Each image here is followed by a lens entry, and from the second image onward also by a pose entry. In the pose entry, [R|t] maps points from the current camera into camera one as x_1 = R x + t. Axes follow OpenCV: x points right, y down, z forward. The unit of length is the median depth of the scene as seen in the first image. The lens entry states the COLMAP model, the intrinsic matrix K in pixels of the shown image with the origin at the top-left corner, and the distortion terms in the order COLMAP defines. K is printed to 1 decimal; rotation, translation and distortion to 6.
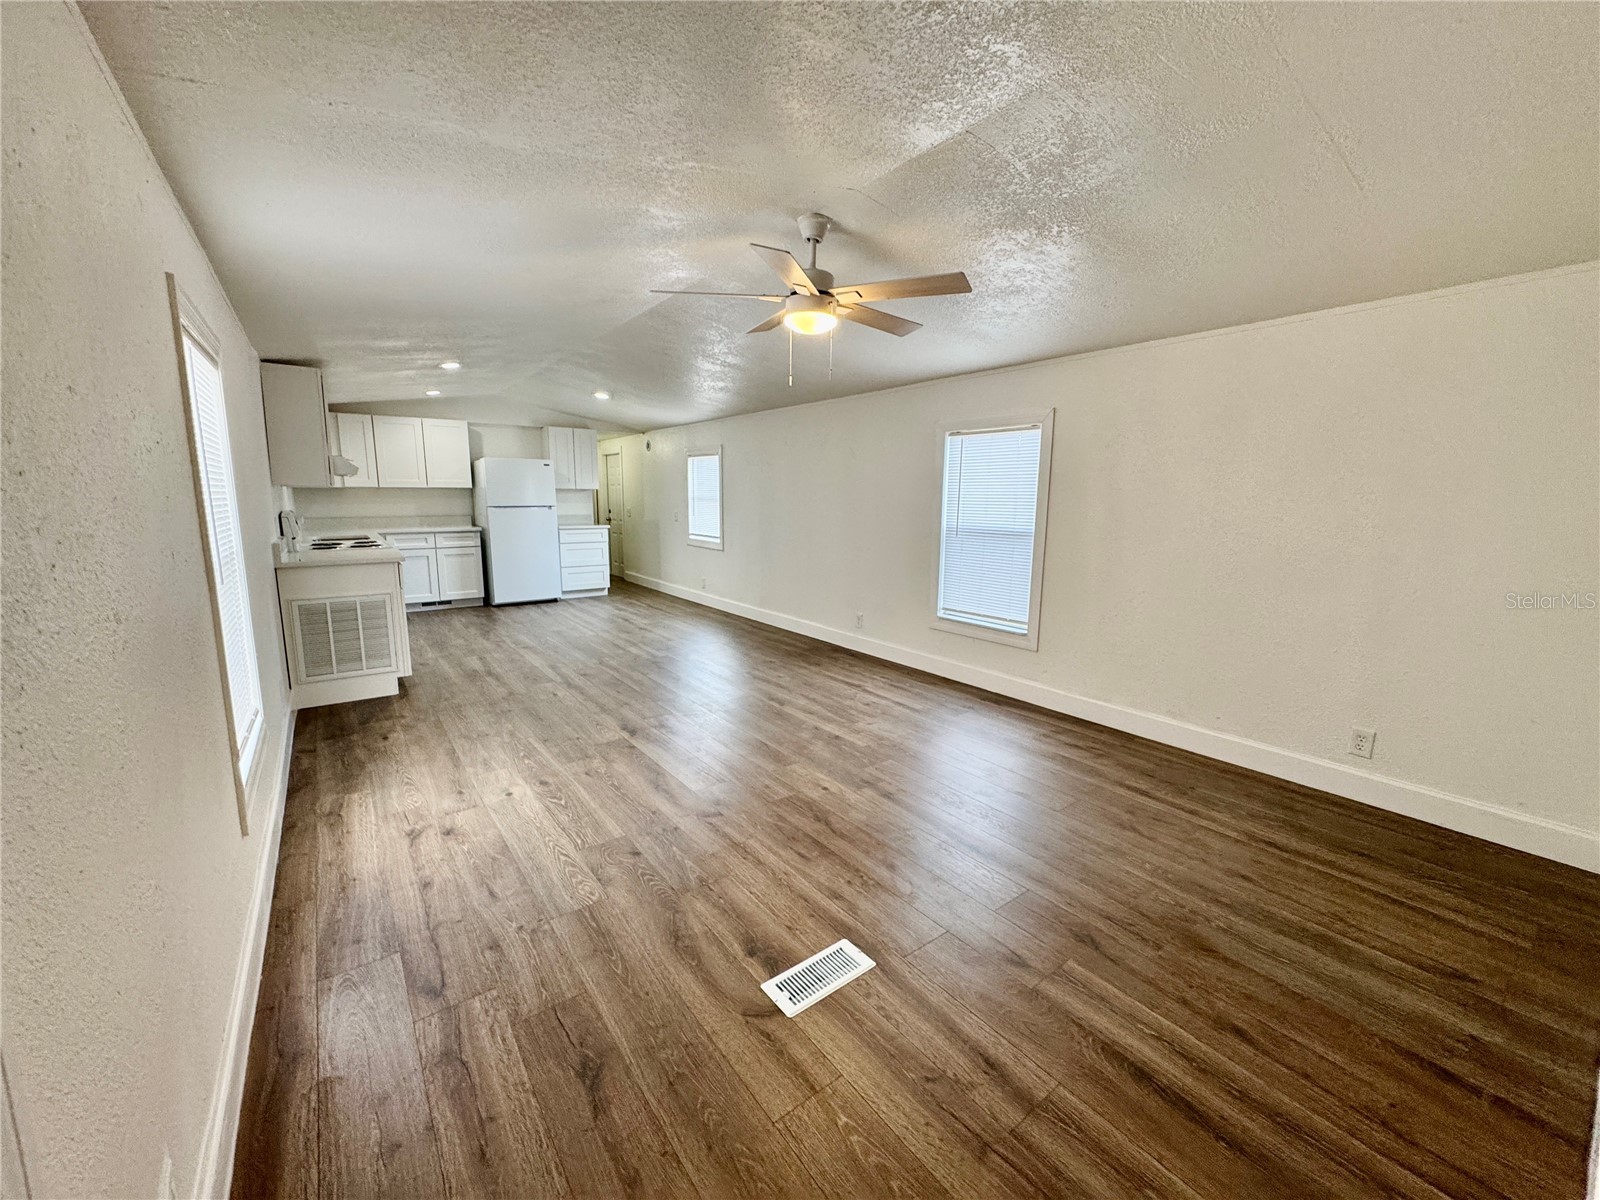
lens RADIAL K [[639.6, 0, 803.1], [0, 639.6, 597.9], [0, 0, 1]] dist [0.000429, 0.000390]
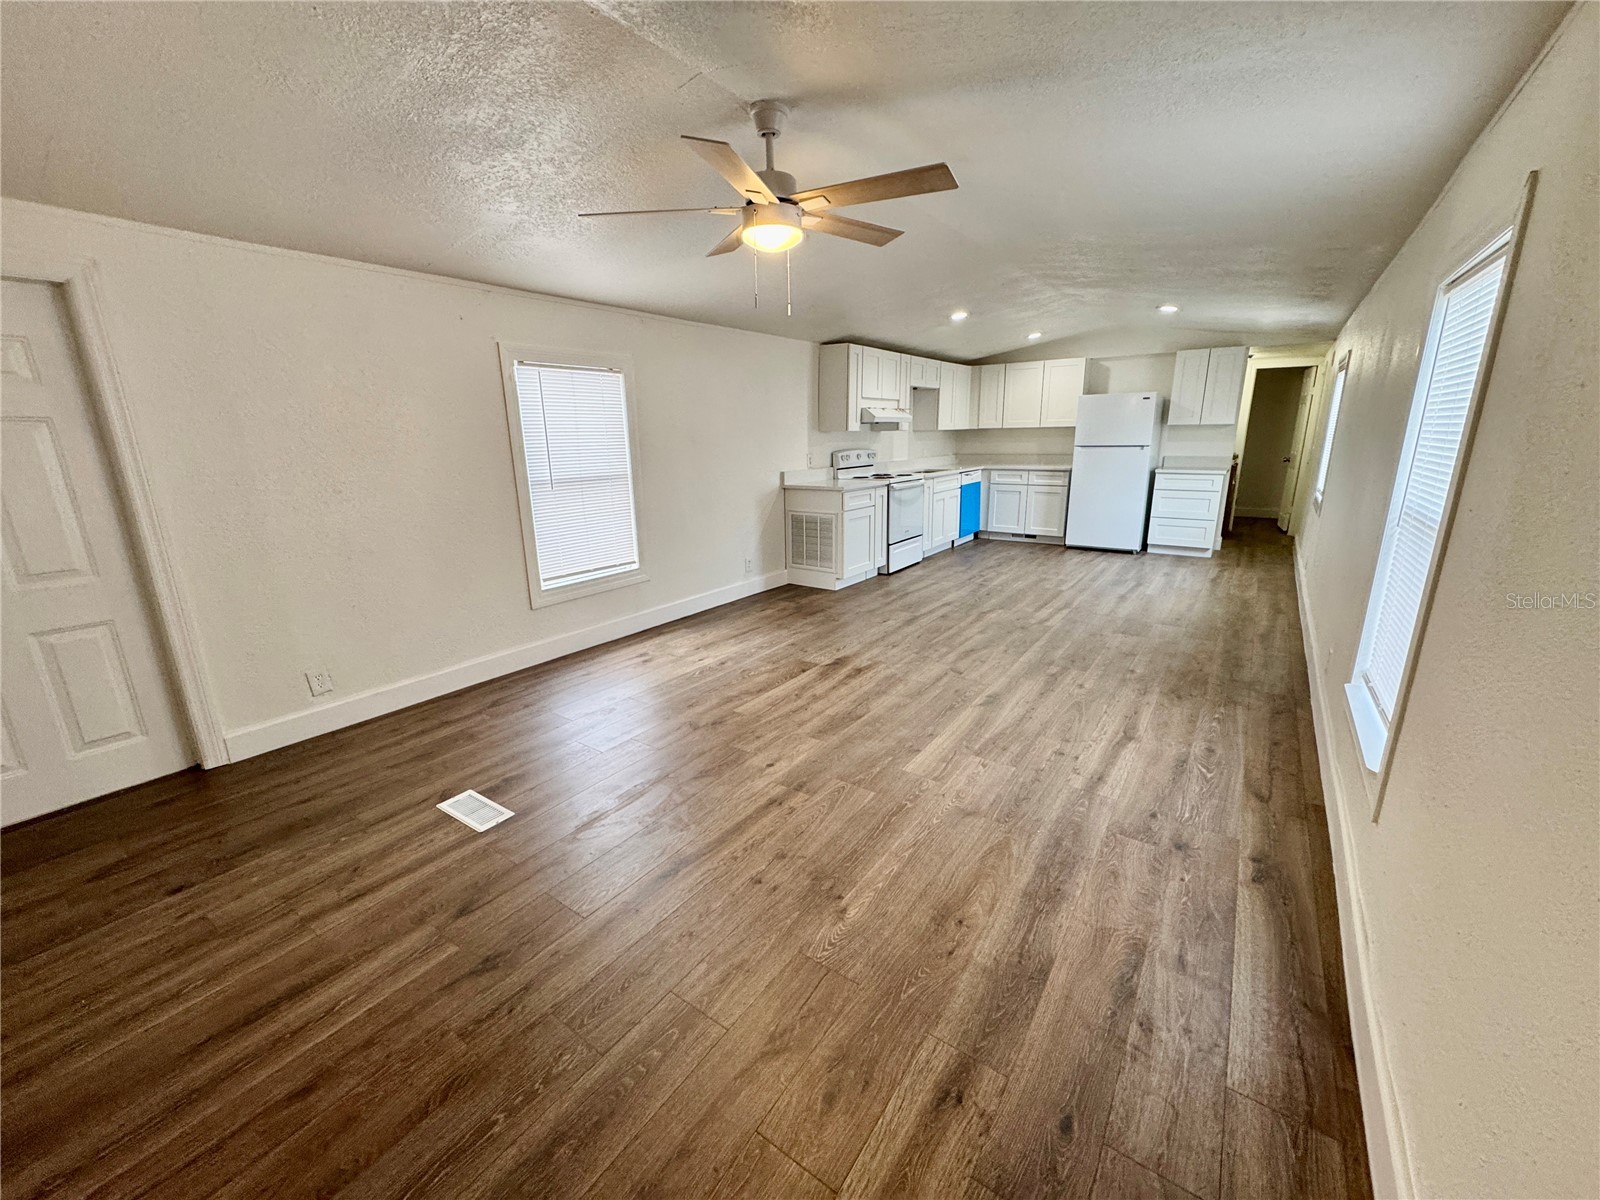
lens RADIAL K [[639.6, 0, 803.1], [0, 639.6, 597.9], [0, 0, 1]] dist [0.000429, 0.000390]
pose [[0.306765, 0.227071, -0.924302, 0.699254], [-0.134406, 0.971728, 0.194114, -0.101248], [0.942247, 0.064685, 0.328612, 0.595755]]
